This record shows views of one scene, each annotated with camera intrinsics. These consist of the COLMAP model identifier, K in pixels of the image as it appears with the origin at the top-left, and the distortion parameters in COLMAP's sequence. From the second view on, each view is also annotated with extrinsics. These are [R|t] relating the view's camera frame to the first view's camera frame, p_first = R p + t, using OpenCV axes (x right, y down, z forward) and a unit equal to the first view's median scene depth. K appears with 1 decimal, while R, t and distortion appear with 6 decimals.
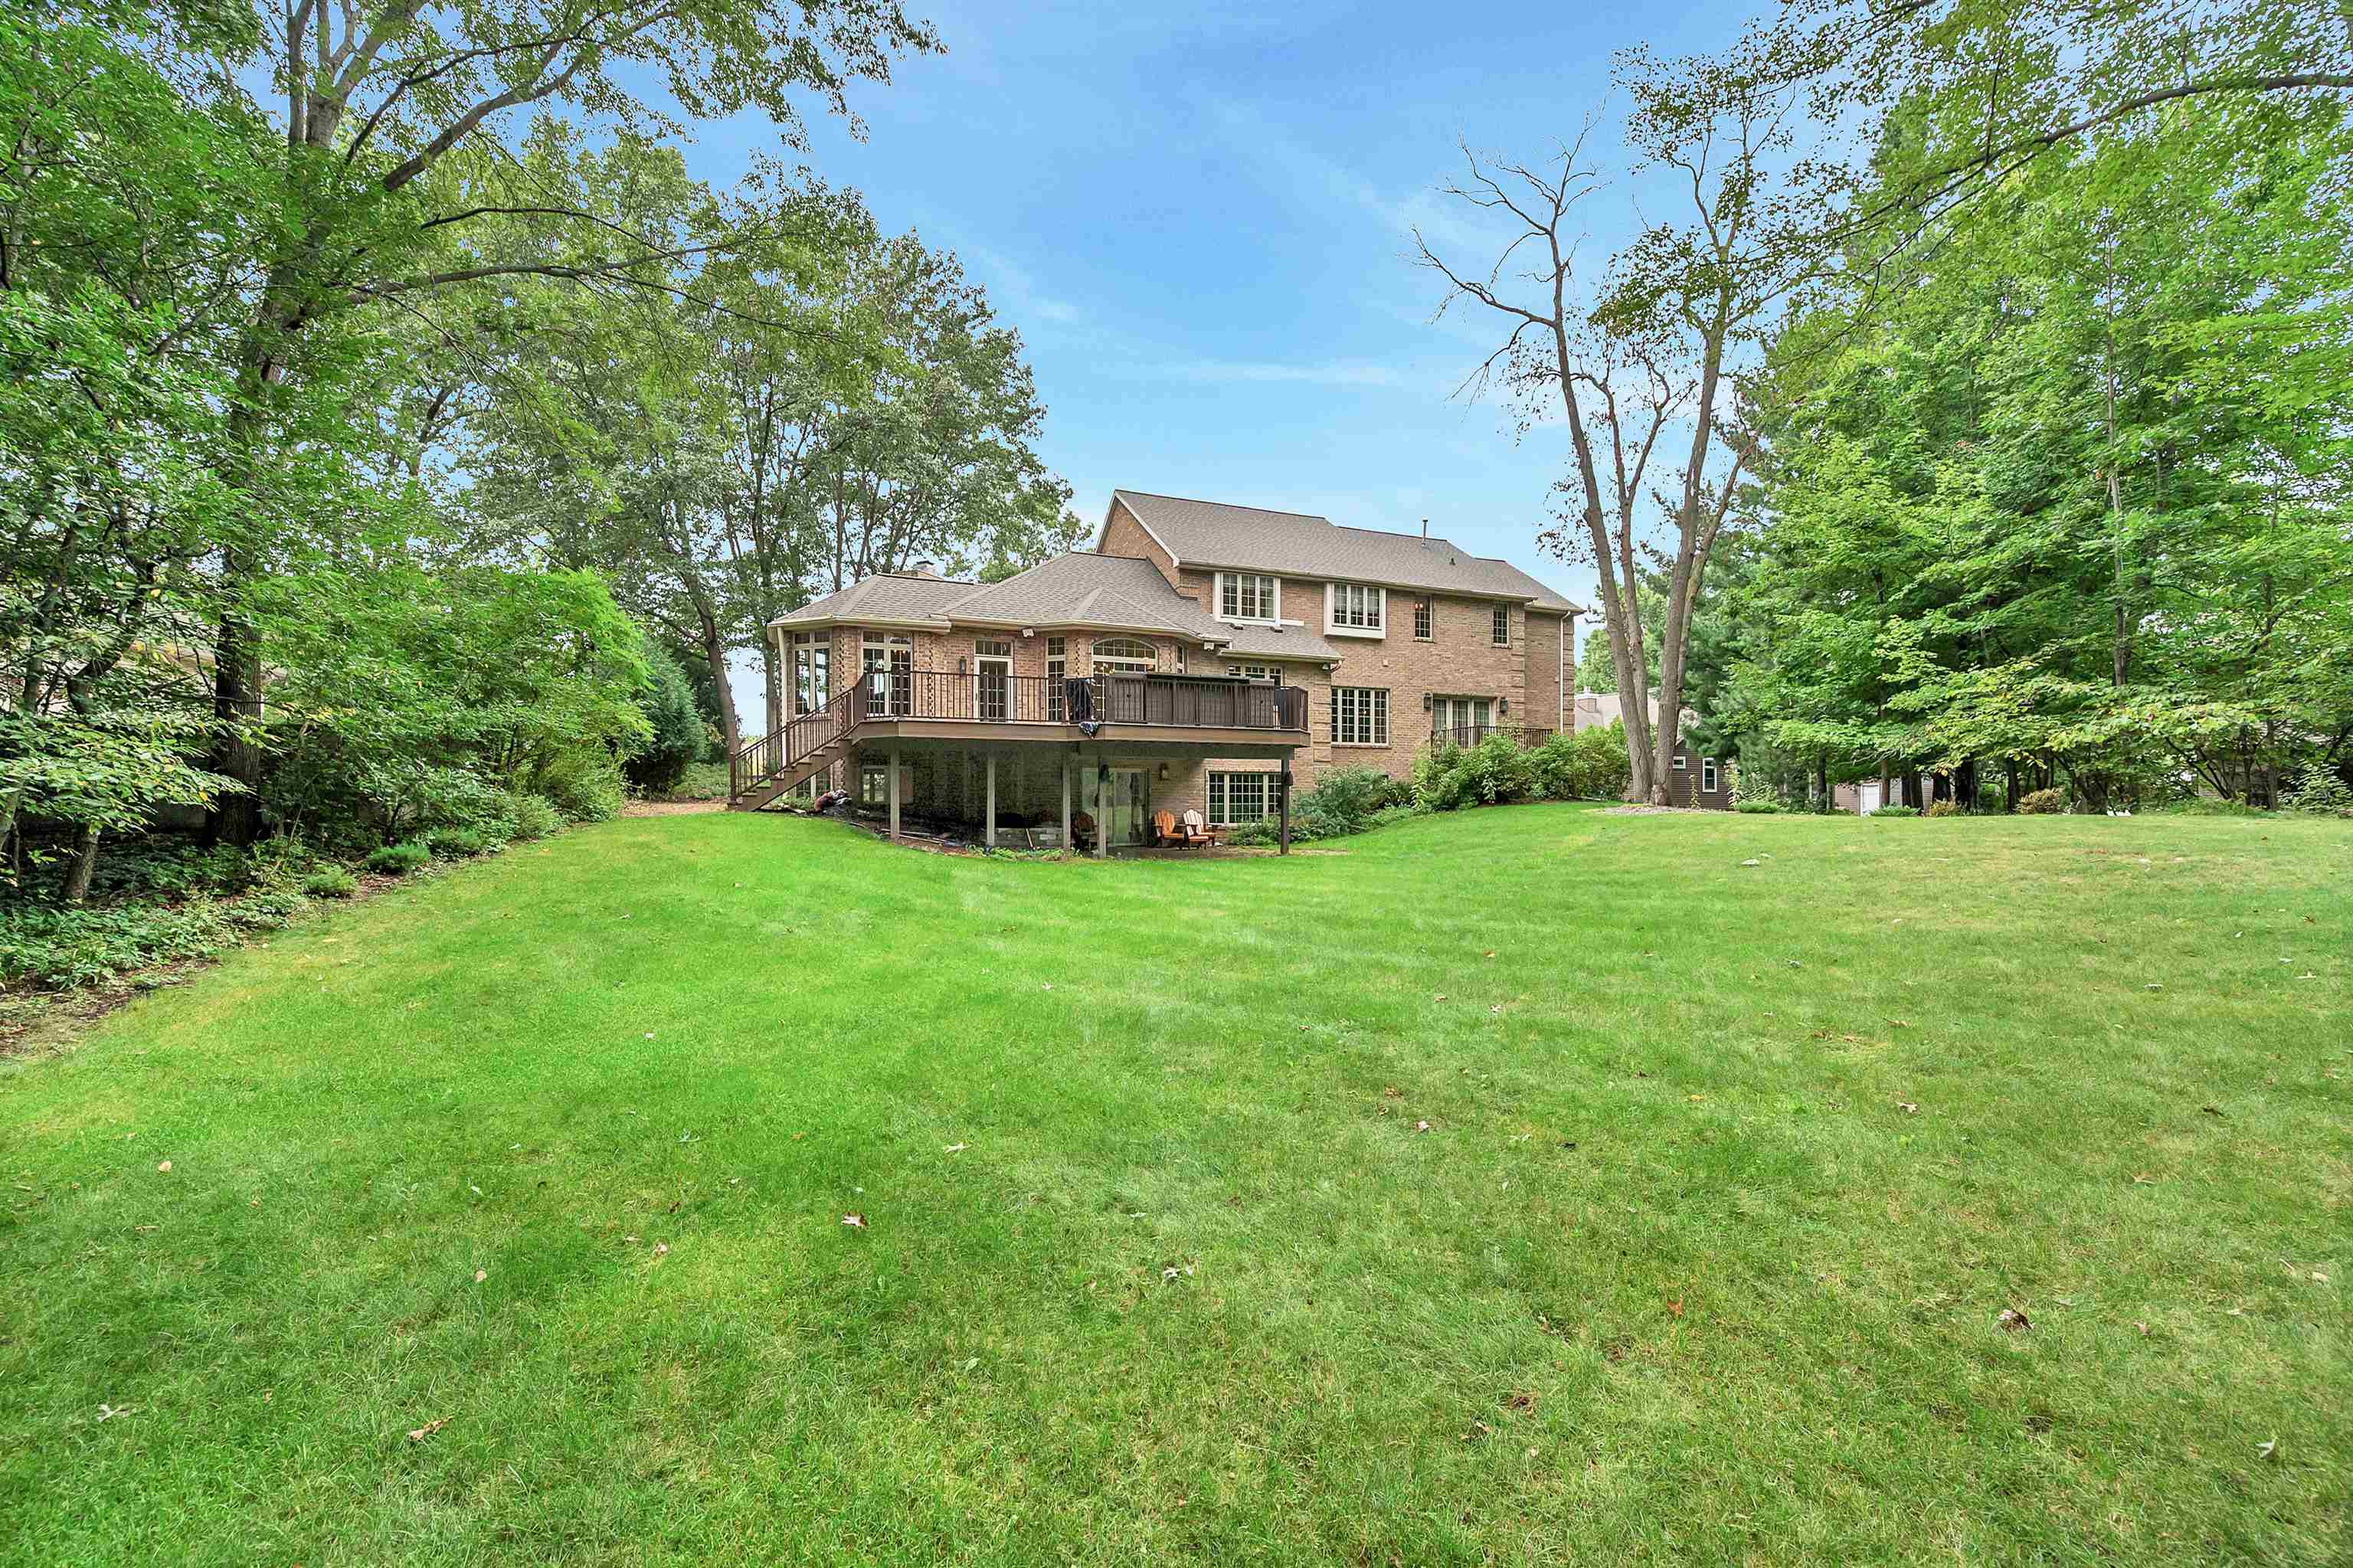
lens RADIAL K [[951.7, 0, 1172.6], [0, 951.7, 786.9], [0, 0, 1]] dist [0.000144, -0.000597]
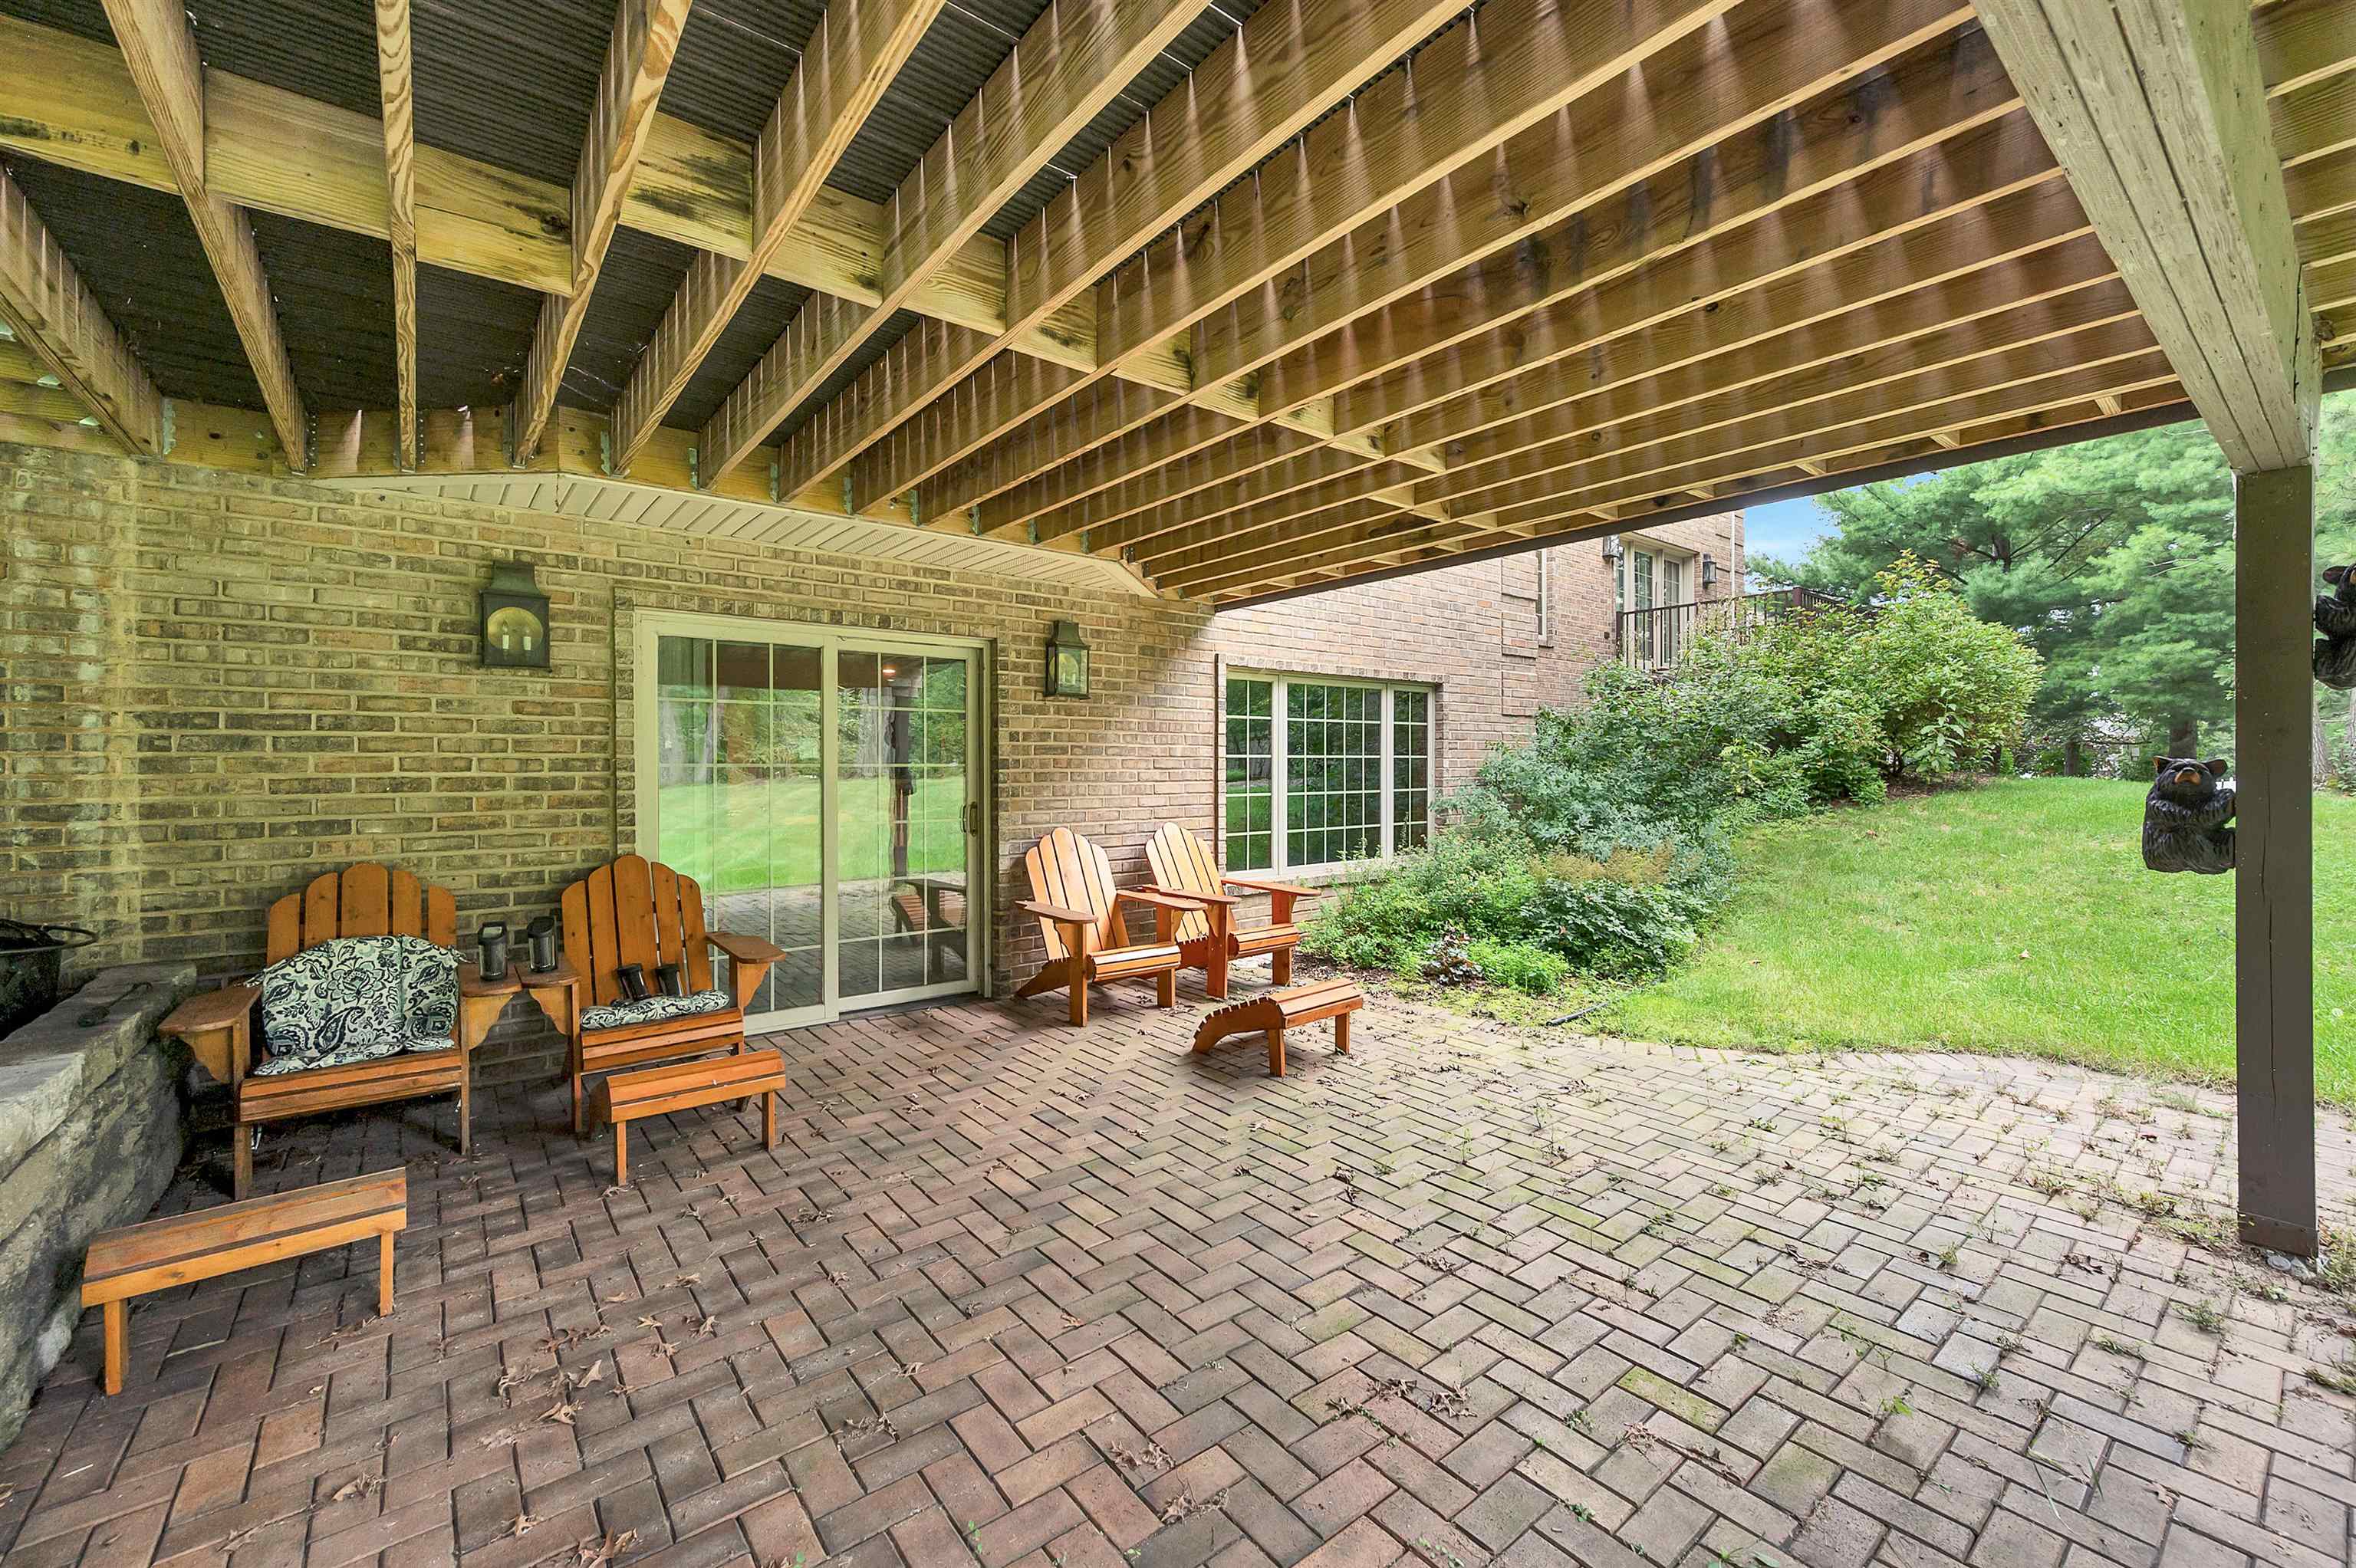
lens RADIAL K [[938.5, 0, 1171.5], [0, 938.5, 779.2], [0, 0, 1]] dist [0.001188, -0.000071]
pose [[0.963487, -0.011760, 0.267498, -0.040043], [0.007772, 0.999842, 0.015961, 0.008339], [-0.267643, -0.013300, 0.963426, 0.697644]]
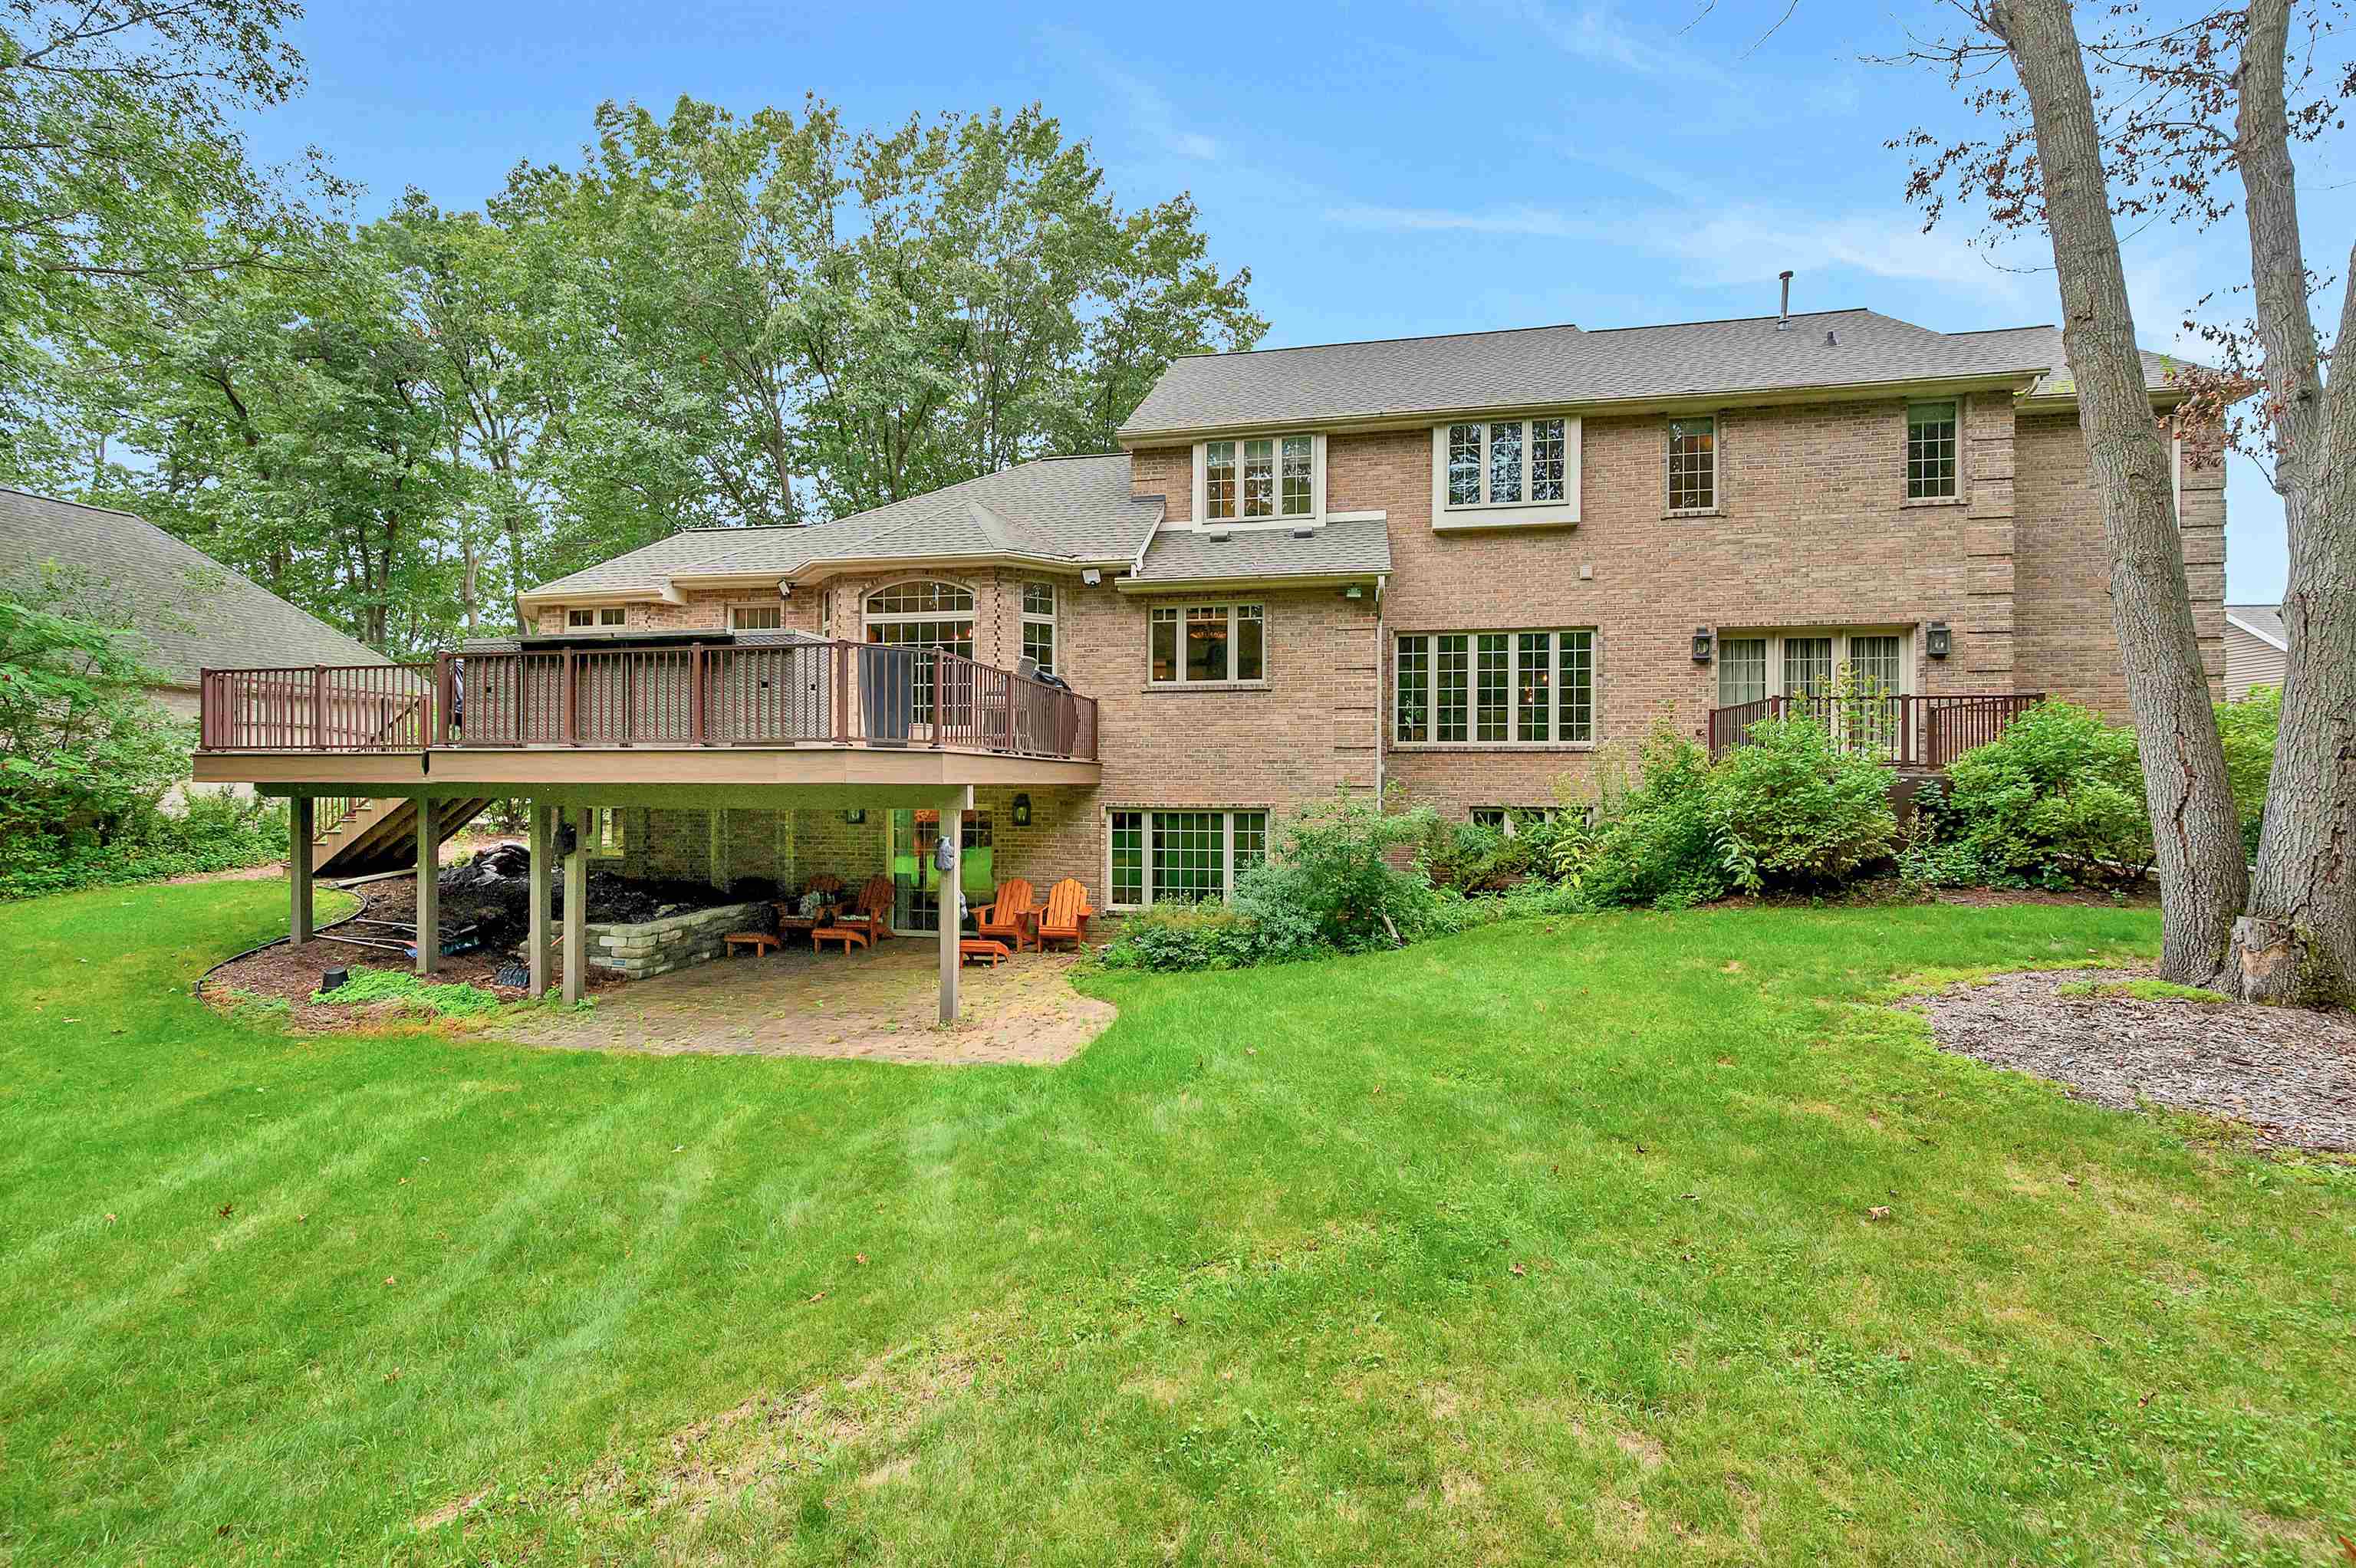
lens RADIAL K [[938.5, 0, 1171.5], [0, 938.5, 779.2], [0, 0, 1]] dist [0.001188, -0.000071]
pose [[0.833233, -0.000511, -0.552922, 0.333776], [0.006364, 0.999942, 0.008665, -0.034127], [0.552886, -0.010739, 0.833188, 0.525622]]
